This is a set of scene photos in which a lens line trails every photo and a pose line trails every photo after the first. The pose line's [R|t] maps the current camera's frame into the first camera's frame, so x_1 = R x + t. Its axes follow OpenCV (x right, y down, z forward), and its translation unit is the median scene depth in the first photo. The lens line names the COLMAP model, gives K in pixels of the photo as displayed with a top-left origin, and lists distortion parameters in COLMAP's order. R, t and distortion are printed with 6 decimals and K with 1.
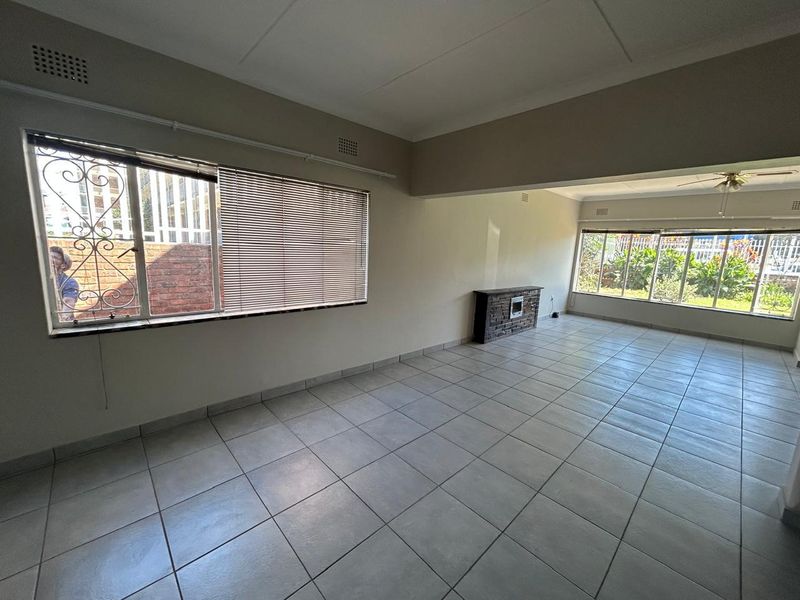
lens RADIAL K [[321.8, 0, 398.9], [0, 321.8, 293.9], [0, 0, 1]] dist [-0.009596, 0.000330]
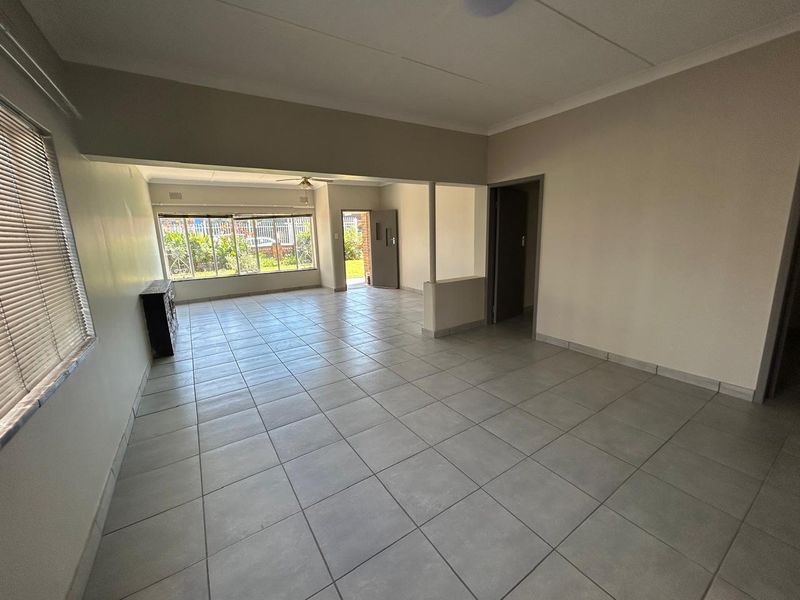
lens RADIAL K [[321.8, 0, 398.3], [0, 321.8, 295.3], [0, 0, 1]] dist [-0.009596, 0.000330]
pose [[0.162637, -0.230858, 0.959298, -0.370718], [0.187550, 0.961751, 0.199651, -0.042169], [-0.968697, 0.147445, 0.199714, 0.257928]]
